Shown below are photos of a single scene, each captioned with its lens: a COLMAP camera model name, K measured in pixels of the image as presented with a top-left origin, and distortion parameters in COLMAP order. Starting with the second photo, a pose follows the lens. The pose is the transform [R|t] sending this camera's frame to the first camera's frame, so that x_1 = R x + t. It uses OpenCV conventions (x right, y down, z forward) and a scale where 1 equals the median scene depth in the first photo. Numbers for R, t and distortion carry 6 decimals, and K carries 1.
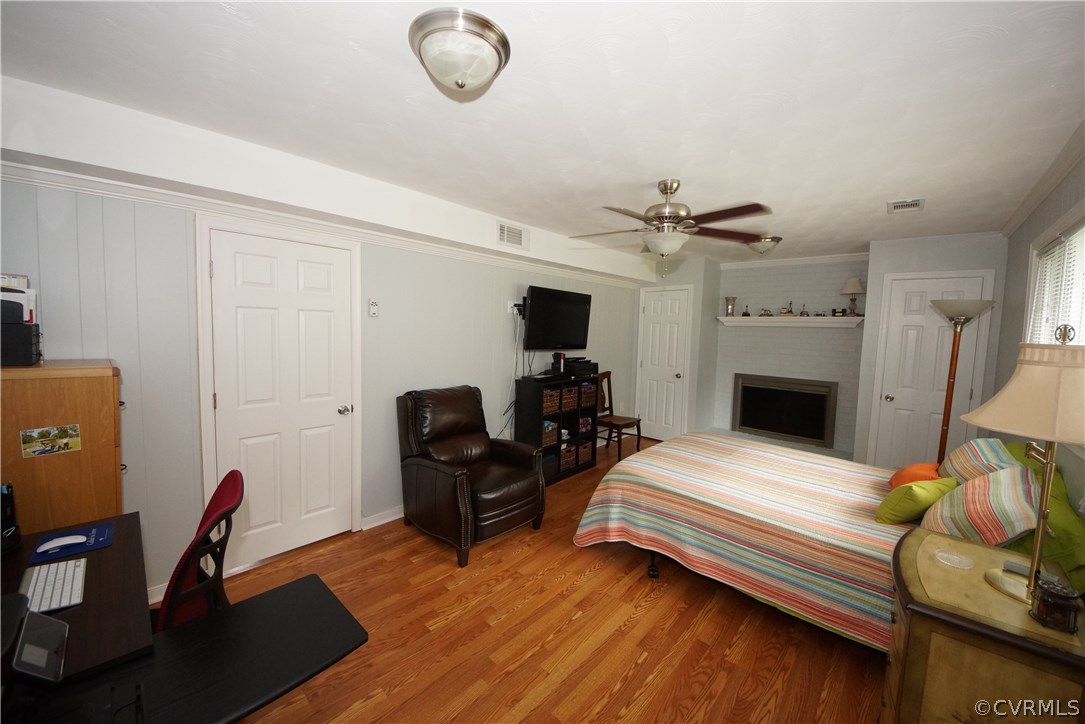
lens RADIAL K [[392.7, 0, 539.7], [0, 392.7, 355.6], [0, 0, 1]] dist [0.000916, -0.000260]
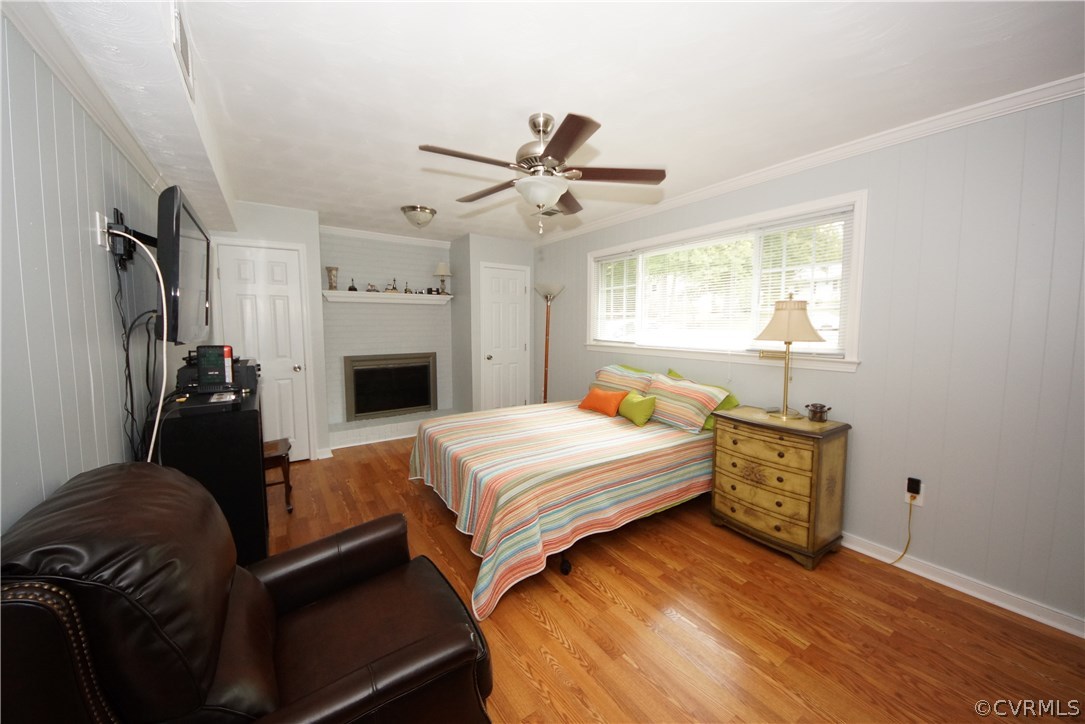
lens RADIAL K [[392.7, 0, 539.7], [0, 392.7, 355.6], [0, 0, 1]] dist [0.000916, -0.000260]
pose [[0.228559, -0.107747, 0.967549, -0.487438], [0.072867, 0.992962, 0.093364, -0.013669], [-0.970799, 0.049163, 0.234802, 0.747526]]
